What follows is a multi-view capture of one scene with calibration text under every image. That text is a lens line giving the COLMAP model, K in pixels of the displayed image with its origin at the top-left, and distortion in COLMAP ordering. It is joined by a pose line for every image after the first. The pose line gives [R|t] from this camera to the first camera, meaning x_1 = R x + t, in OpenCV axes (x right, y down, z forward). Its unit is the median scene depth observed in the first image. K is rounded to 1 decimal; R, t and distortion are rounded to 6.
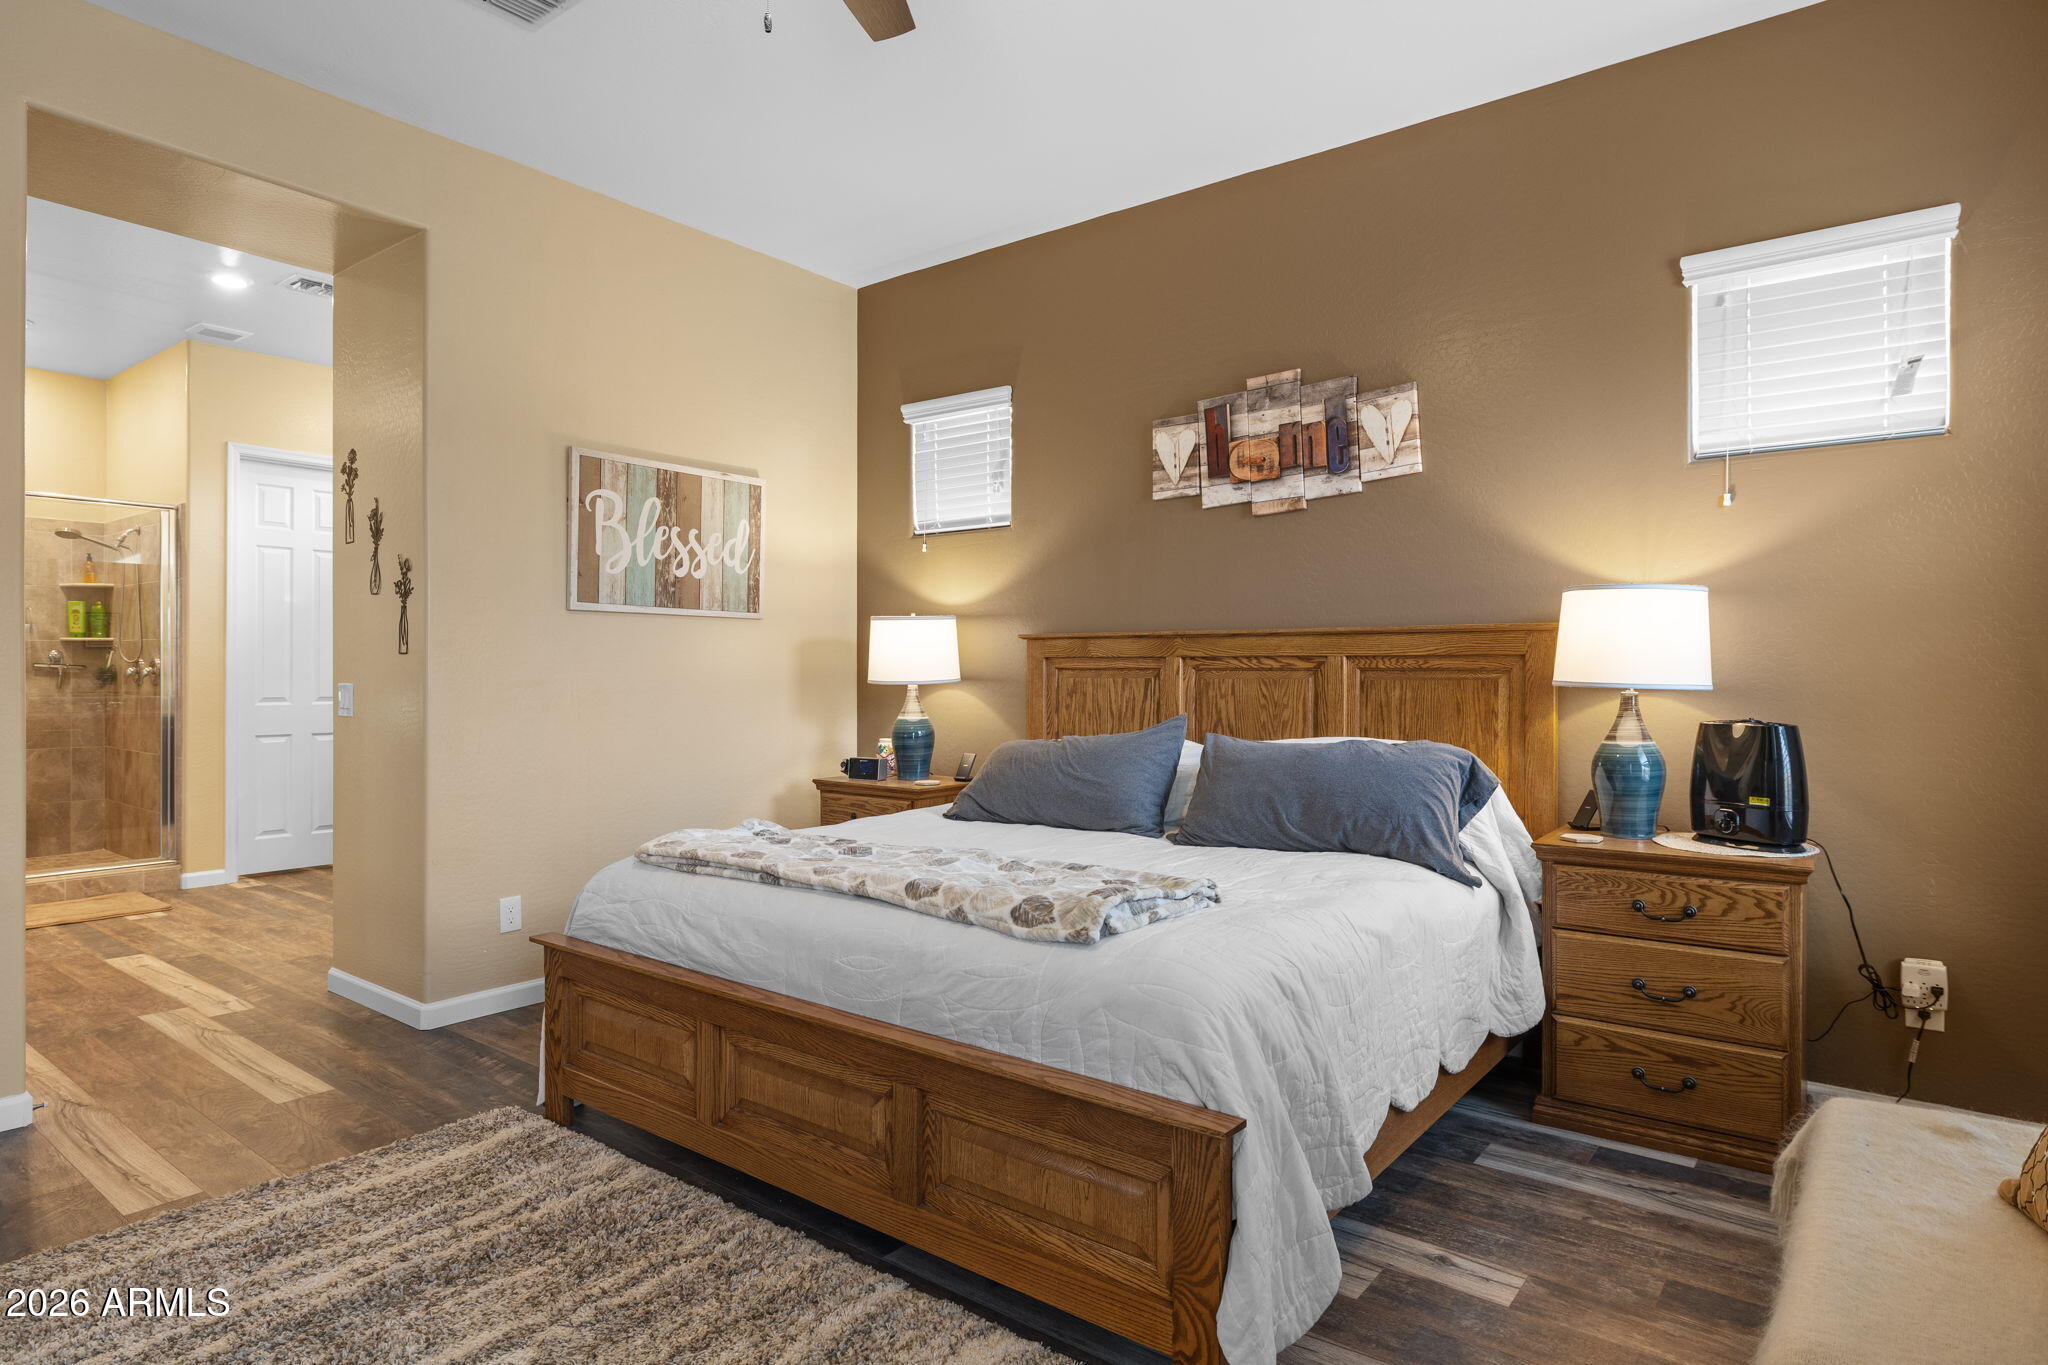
lens RADIAL K [[1079.6, 0, 1024.0], [0, 1079.6, 682.5], [0, 0, 1]] dist [-0.002016, -0.000191]
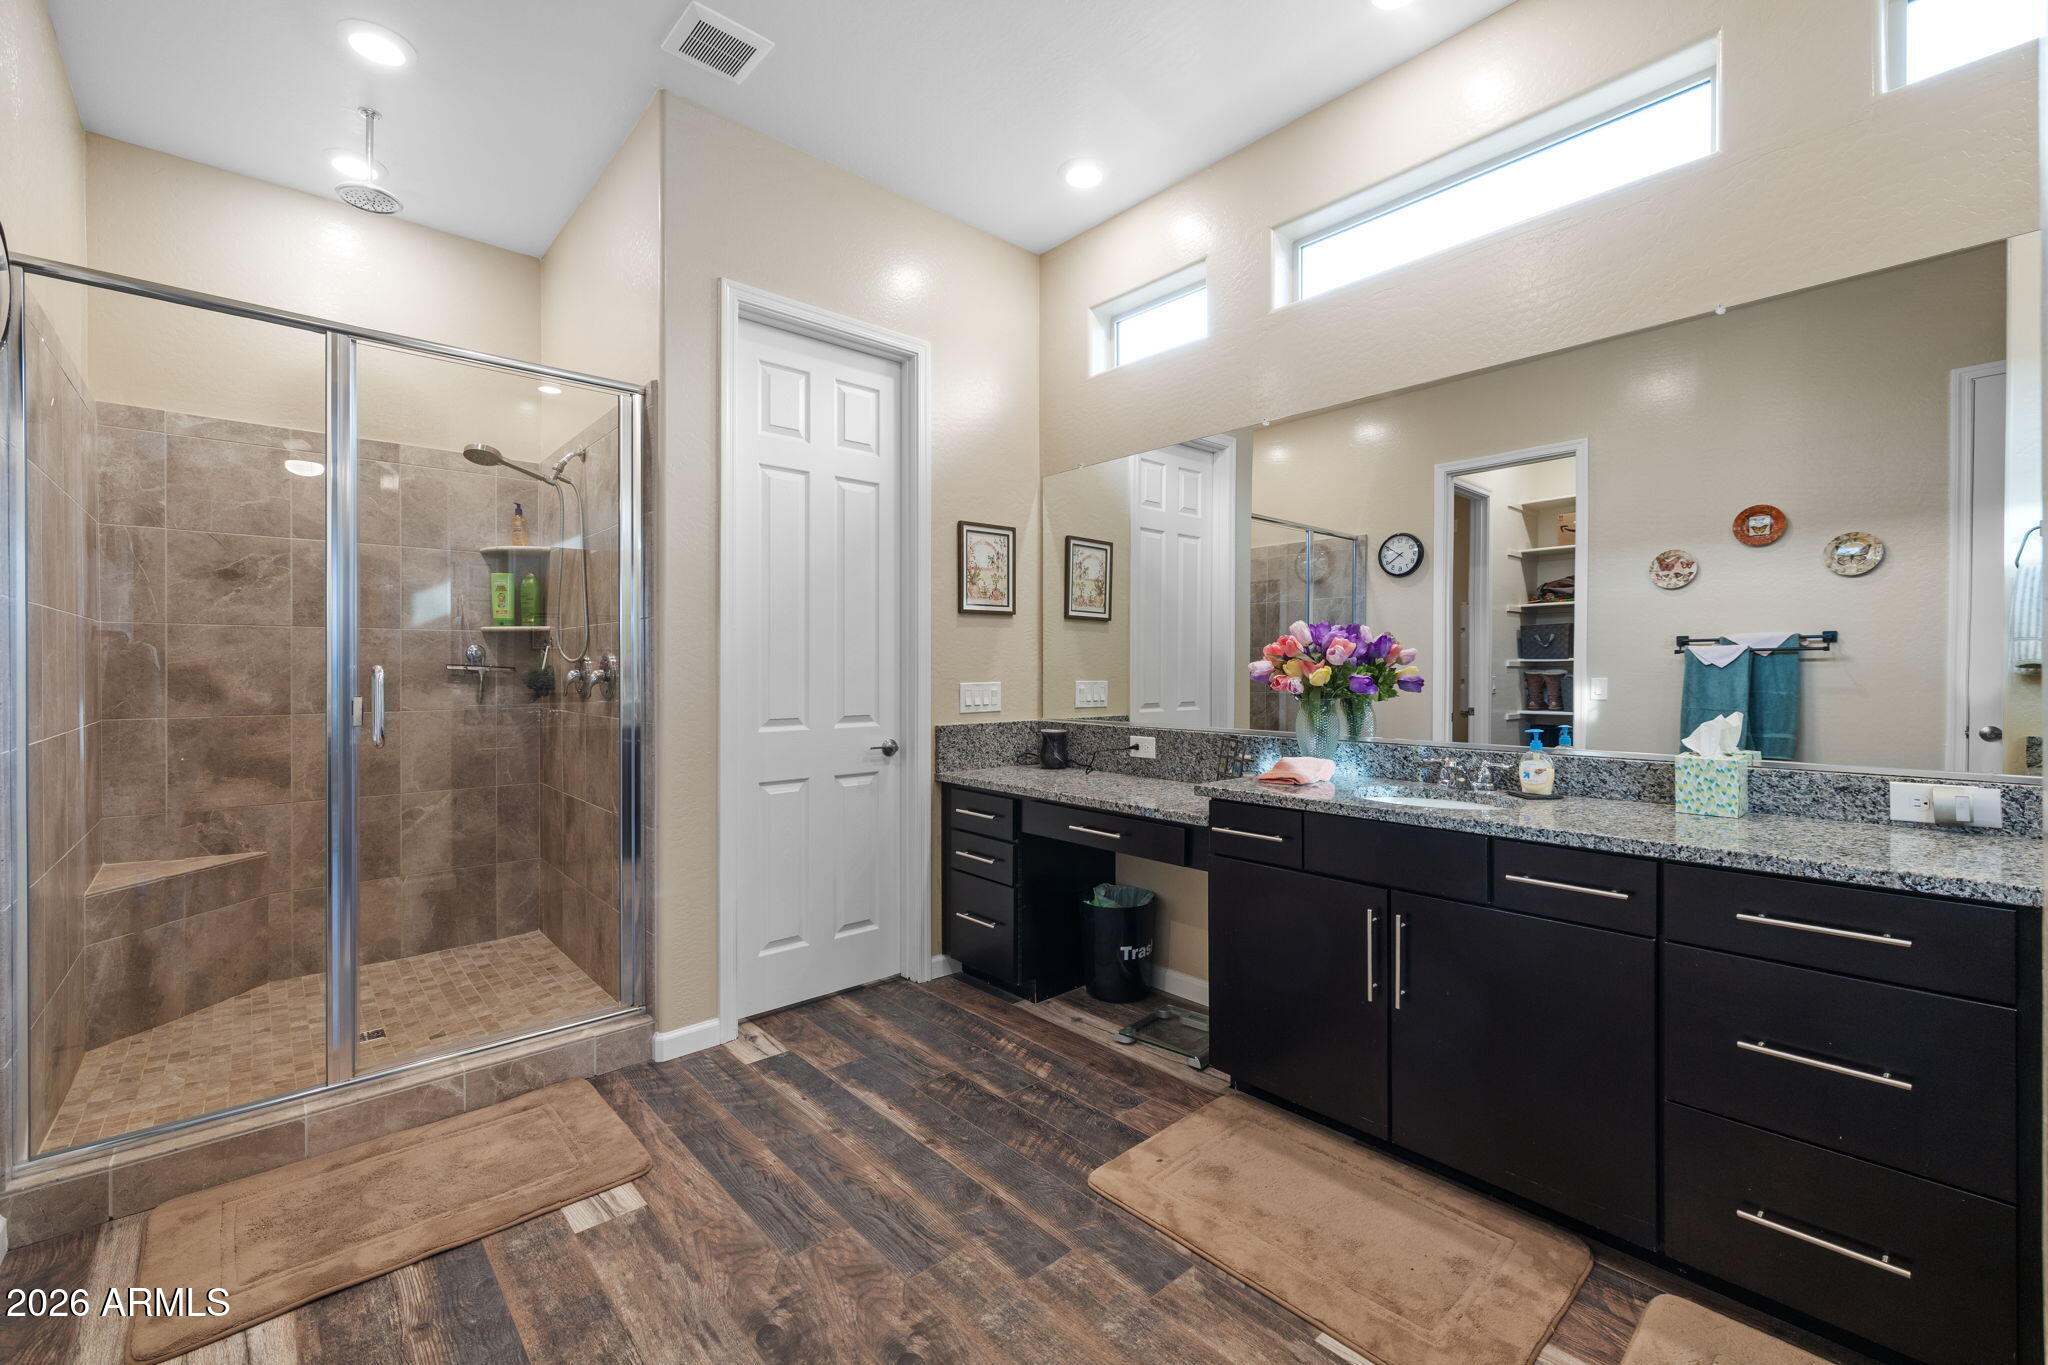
lens RADIAL K [[853.3, 0, 1057.5], [0, 853.3, 675.4], [0, 0, 1]] dist [-0.000880, 0.000027]
pose [[0.984869, -0.003512, -0.173266, -0.448961], [0.003370, 0.999994, -0.001115, -0.009015], [0.173268, 0.000514, 0.984875, 0.540701]]
